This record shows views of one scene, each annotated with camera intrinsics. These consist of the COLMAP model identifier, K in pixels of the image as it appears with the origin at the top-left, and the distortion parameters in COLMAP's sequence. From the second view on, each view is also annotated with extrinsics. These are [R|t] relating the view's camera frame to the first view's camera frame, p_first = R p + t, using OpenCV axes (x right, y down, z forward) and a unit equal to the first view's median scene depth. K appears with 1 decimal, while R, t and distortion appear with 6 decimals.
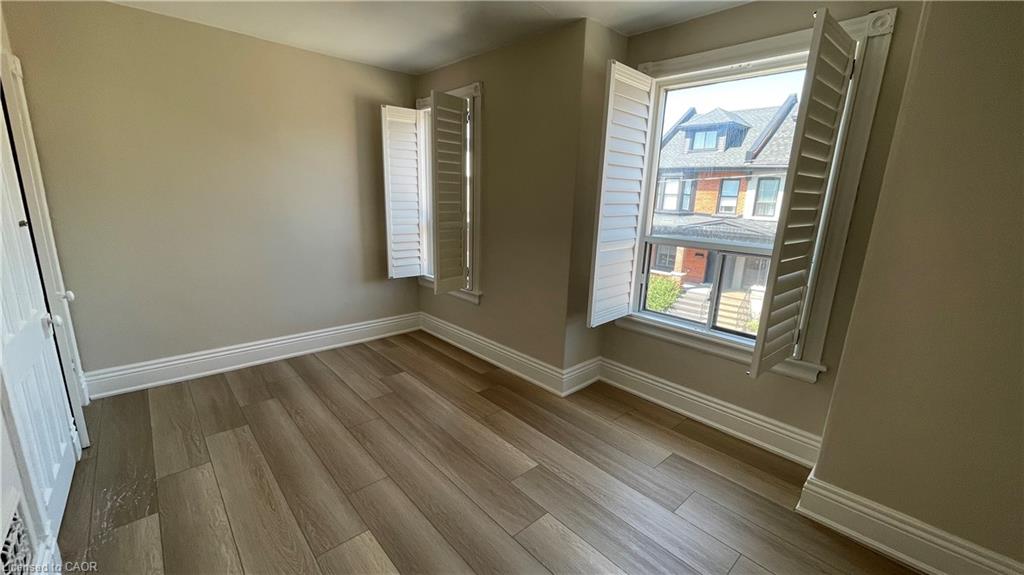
lens RADIAL K [[422.3, 0, 514.1], [0, 422.3, 289.8], [0, 0, 1]] dist [0.003614, 0.000170]
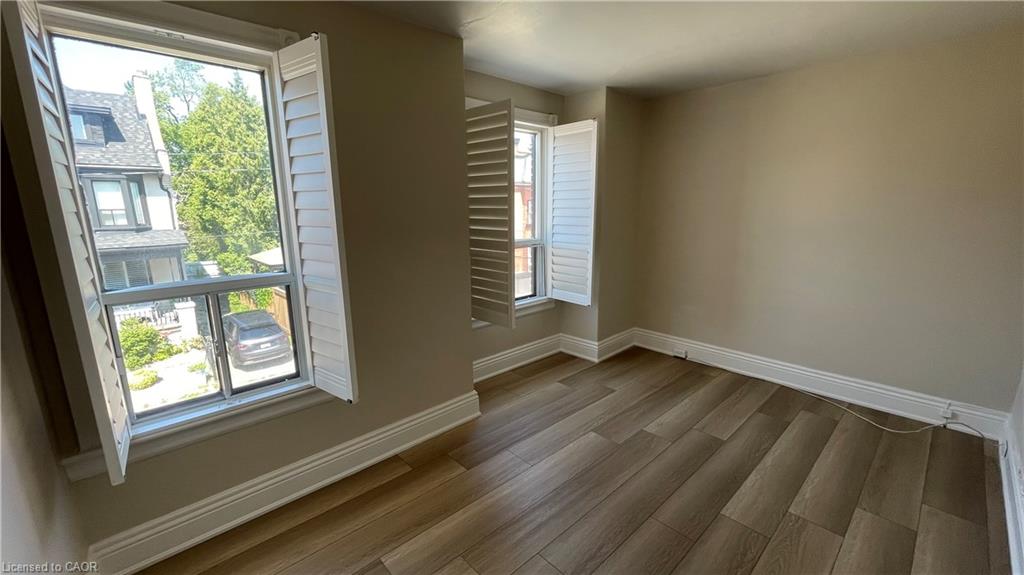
lens RADIAL K [[422.3, 0, 516.2], [0, 422.3, 291.6], [0, 0, 1]] dist [0.003614, 0.000170]
pose [[-0.036353, -0.235780, 0.971126, -0.857159], [0.223707, 0.945188, 0.237856, -0.257846], [-0.973978, 0.225894, 0.018385, 0.918484]]
